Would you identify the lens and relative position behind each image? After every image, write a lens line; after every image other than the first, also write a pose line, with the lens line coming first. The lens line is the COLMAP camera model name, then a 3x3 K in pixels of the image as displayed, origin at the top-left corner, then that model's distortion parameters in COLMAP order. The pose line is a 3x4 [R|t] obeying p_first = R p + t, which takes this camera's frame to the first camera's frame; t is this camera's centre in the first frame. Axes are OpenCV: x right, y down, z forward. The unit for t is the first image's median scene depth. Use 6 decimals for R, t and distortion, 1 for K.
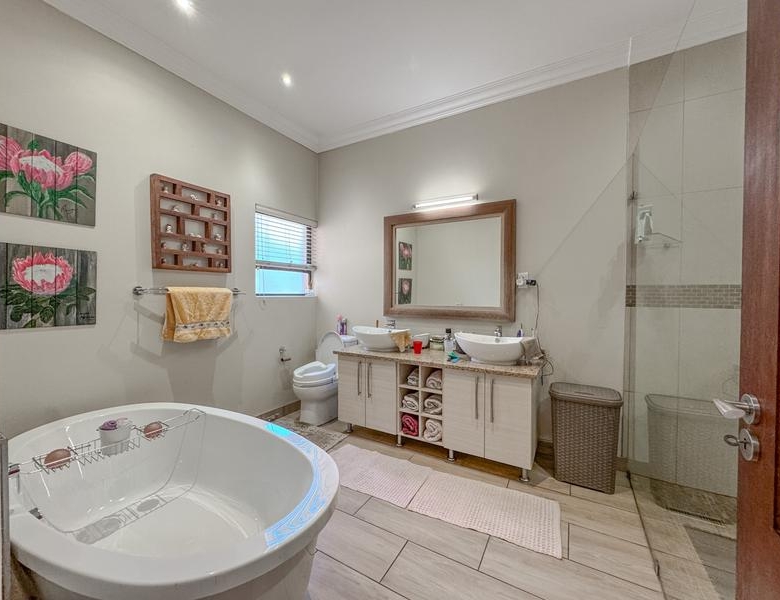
lens RADIAL K [[318.2, 0, 389.6], [0, 318.2, 299.1], [0, 0, 1]] dist [-0.002192, -0.000458]
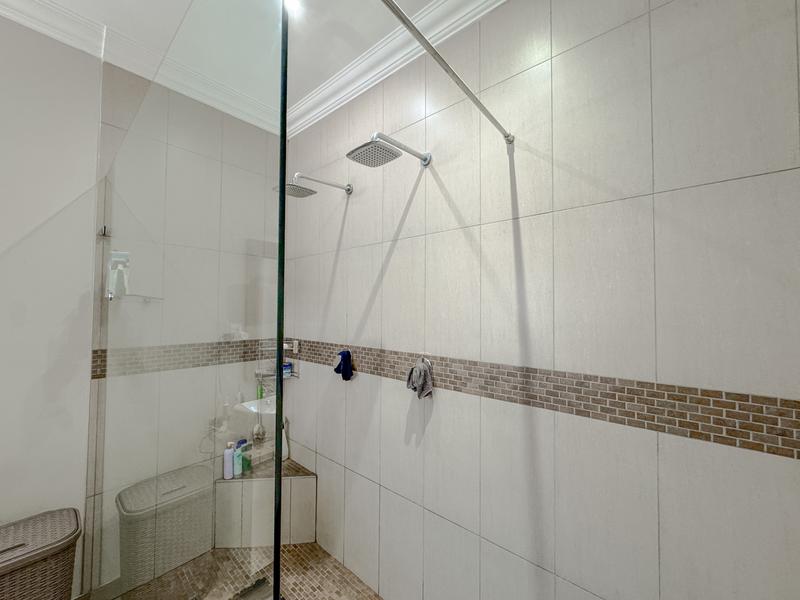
lens RADIAL K [[317.9, 0, 400.0], [0, 317.9, 300.0], [0, 0, 1]] dist [-0.001562, 0.000049]
pose [[0.195819, 0.026259, 0.980288, 0.165350], [0.009628, 0.999542, -0.028698, -0.133444], [-0.980593, 0.015058, 0.195476, 0.161951]]
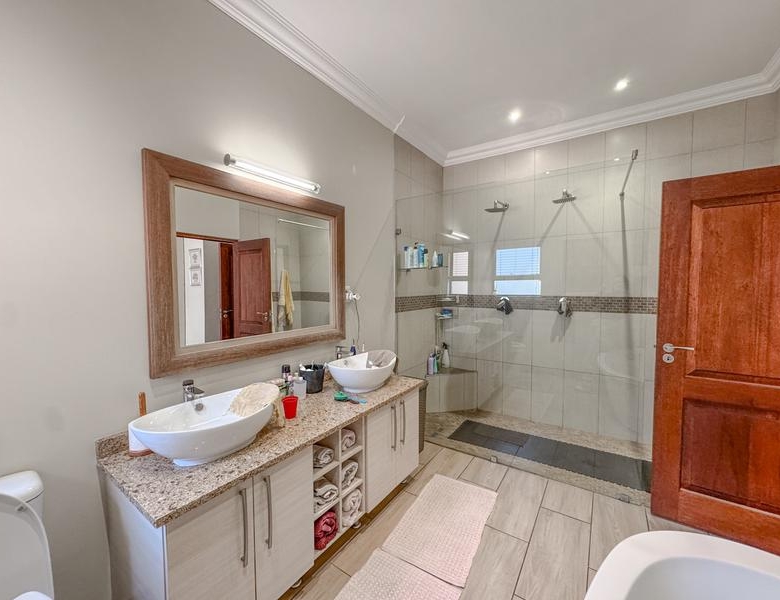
lens RADIAL K [[318.2, 0, 389.6], [0, 318.2, 299.1], [0, 0, 1]] dist [-0.002192, -0.000458]
pose [[0.077106, -0.046782, 0.995925, -0.615539], [0.022819, 0.998720, 0.045146, -0.099493], [-0.996762, 0.019245, 0.078075, 0.934125]]
